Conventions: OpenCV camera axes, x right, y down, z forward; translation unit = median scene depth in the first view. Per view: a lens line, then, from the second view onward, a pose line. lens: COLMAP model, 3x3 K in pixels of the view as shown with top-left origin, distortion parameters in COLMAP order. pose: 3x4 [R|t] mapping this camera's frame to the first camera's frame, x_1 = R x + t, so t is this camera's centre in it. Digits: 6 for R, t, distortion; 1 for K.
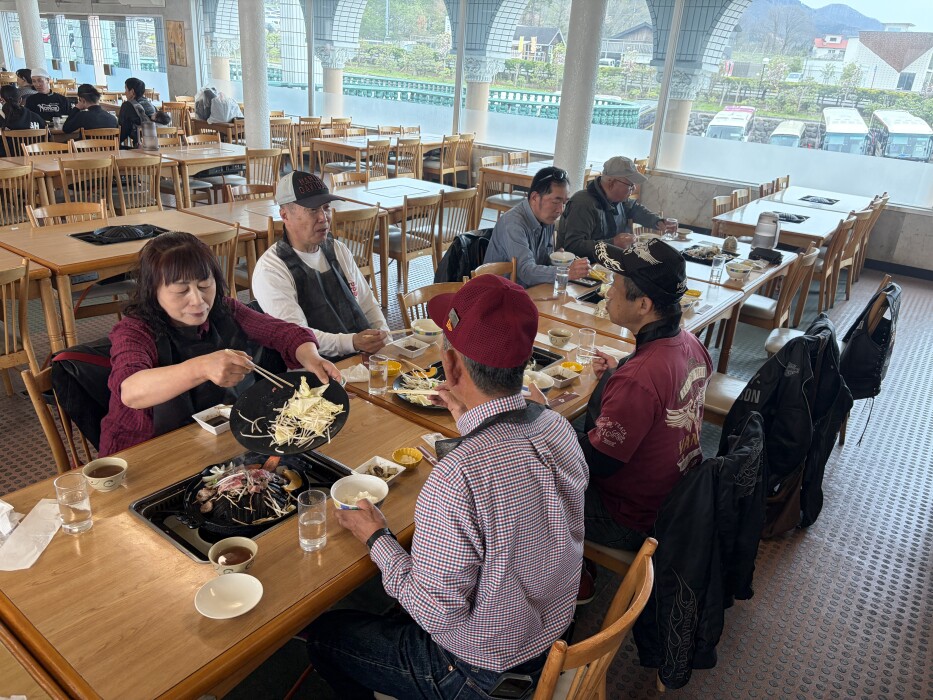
lens RADIAL K [[705.0, 0, 461.9], [0, 705.0, 348.5], [0, 0, 1]] dist [0.036160, -0.038061]
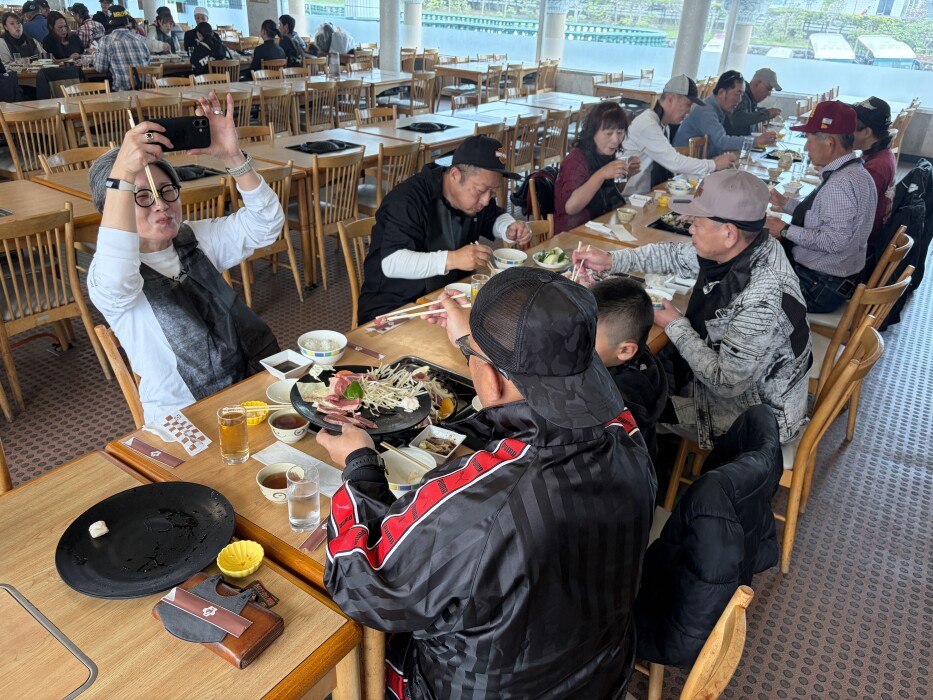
lens RADIAL K [[705.0, 0, 473.3], [0, 705.0, 352.7], [0, 0, 1]] dist [0.036160, -0.038061]
pose [[0.998430, -0.038005, 0.041146, -0.144019], [0.034365, 0.995719, 0.085811, 0.052837], [-0.044231, -0.084262, 0.995461, -0.142274]]
